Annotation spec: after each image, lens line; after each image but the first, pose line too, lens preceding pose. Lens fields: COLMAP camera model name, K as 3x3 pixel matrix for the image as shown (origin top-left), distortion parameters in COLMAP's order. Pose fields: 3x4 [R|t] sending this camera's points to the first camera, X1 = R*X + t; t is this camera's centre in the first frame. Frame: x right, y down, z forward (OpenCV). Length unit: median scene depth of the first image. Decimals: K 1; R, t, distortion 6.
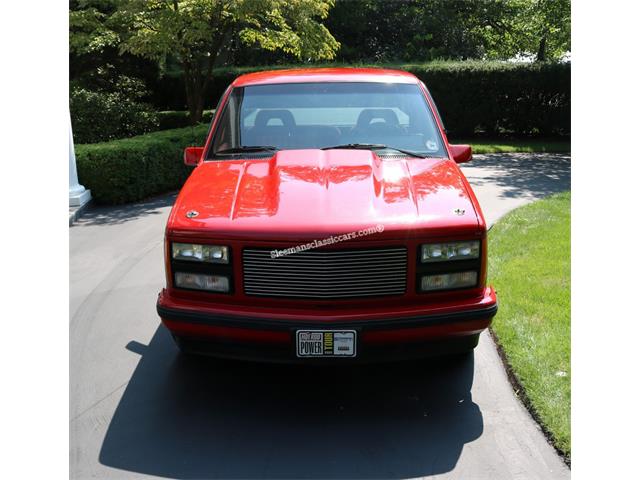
lens RADIAL K [[674.9, 0, 354.8], [0, 674.9, 240.5], [0, 0, 1]] dist [-0.159662, 0.117406]
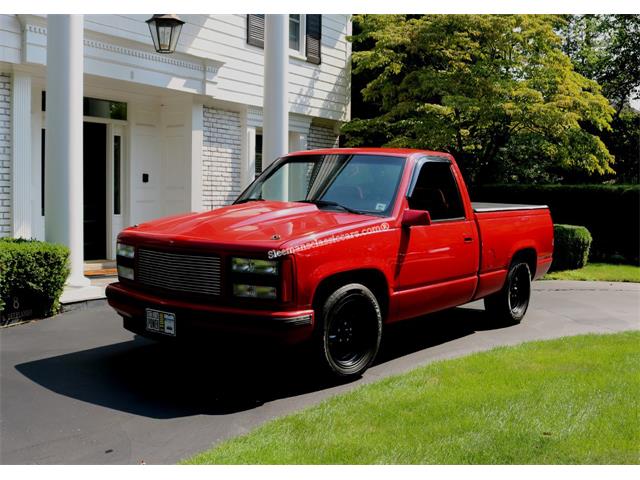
lens RADIAL K [[718.9, 0, 339.0], [0, 718.9, 248.6], [0, 0, 1]] dist [-0.139189, 0.064887]
pose [[0.792576, 0.067117, -0.606068, 1.073399], [-0.183427, 0.974131, -0.131997, 0.132249], [0.581530, 0.215787, 0.784384, 0.070428]]
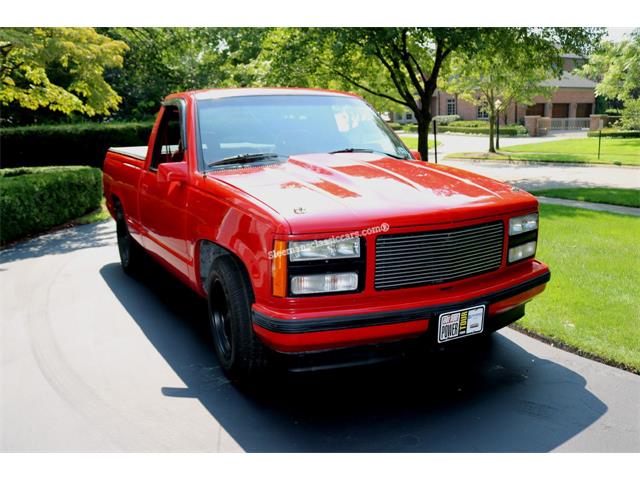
lens RADIAL K [[575.7, 0, 376.8], [0, 575.7, 240.6], [0, 0, 1]] dist [-0.111657, 0.008307]
pose [[0.853977, -0.105128, 0.509579, -0.566550], [0.144144, 0.988844, -0.037562, 0.045399], [-0.499945, 0.105529, 0.859604, 0.318548]]
